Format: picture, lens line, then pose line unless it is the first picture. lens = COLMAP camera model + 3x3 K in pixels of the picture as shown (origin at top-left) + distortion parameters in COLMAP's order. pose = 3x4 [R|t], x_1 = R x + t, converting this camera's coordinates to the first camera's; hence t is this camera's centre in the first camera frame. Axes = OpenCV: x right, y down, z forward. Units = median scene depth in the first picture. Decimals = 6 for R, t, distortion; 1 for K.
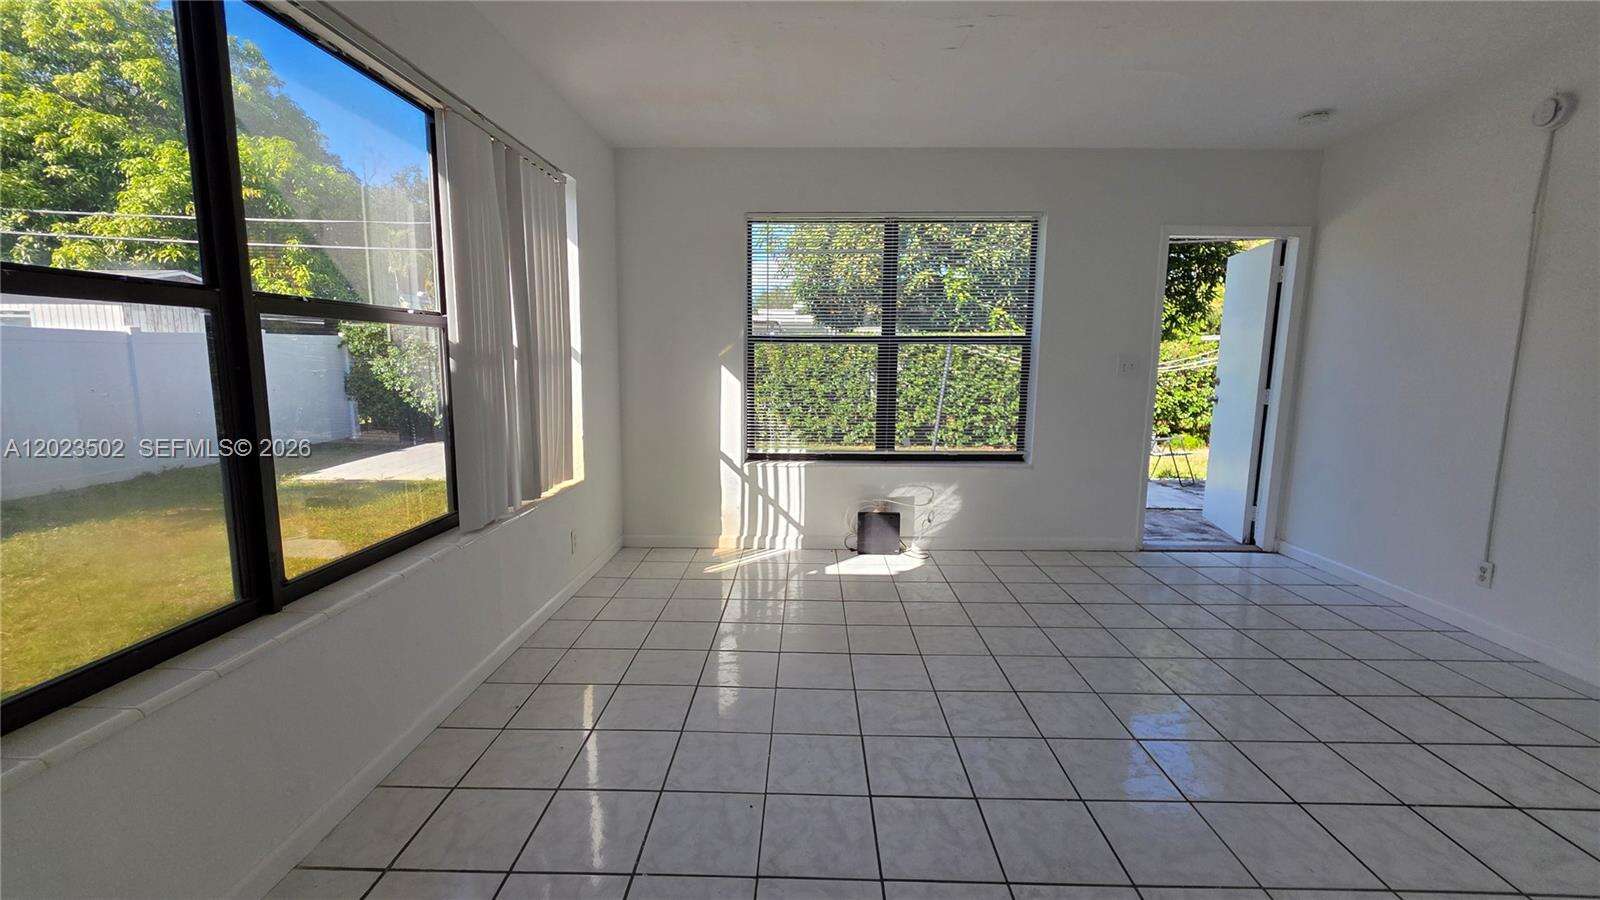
lens RADIAL K [[638.2, 0, 787.3], [0, 638.2, 450.7], [0, 0, 1]] dist [0.000055, -0.000074]
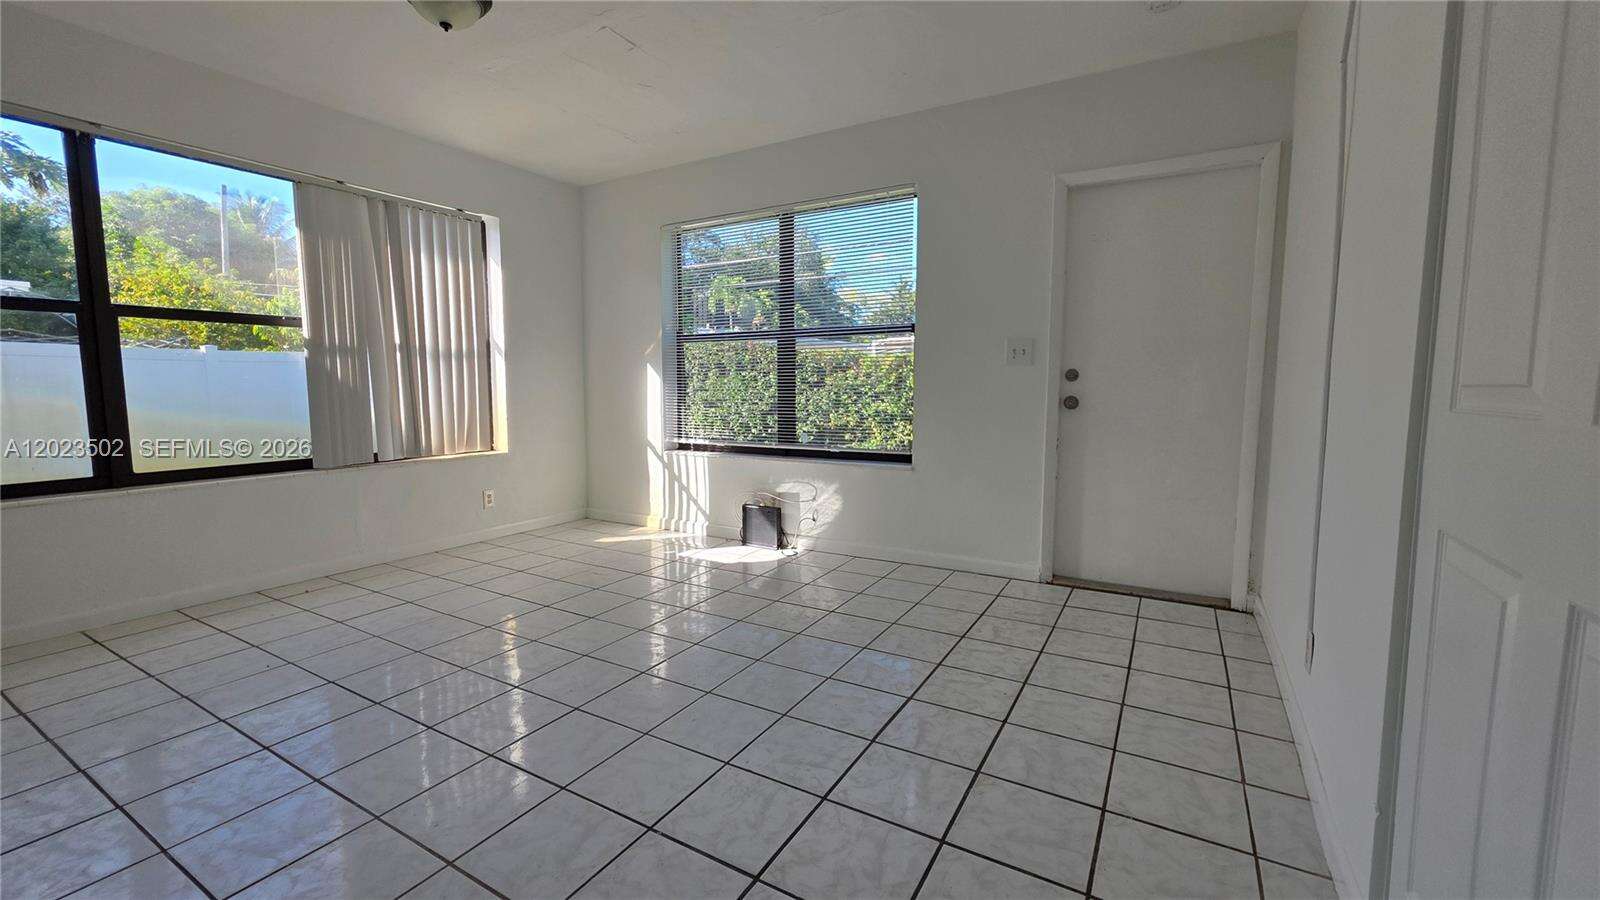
lens RADIAL K [[638.2, 0, 787.3], [0, 638.2, 450.7], [0, 0, 1]] dist [0.000055, -0.000074]
pose [[0.872890, 0.041748, -0.486128, 0.649621], [-0.059966, 0.997959, -0.021971, 0.030246], [0.484219, 0.048330, 0.873611, 0.143325]]
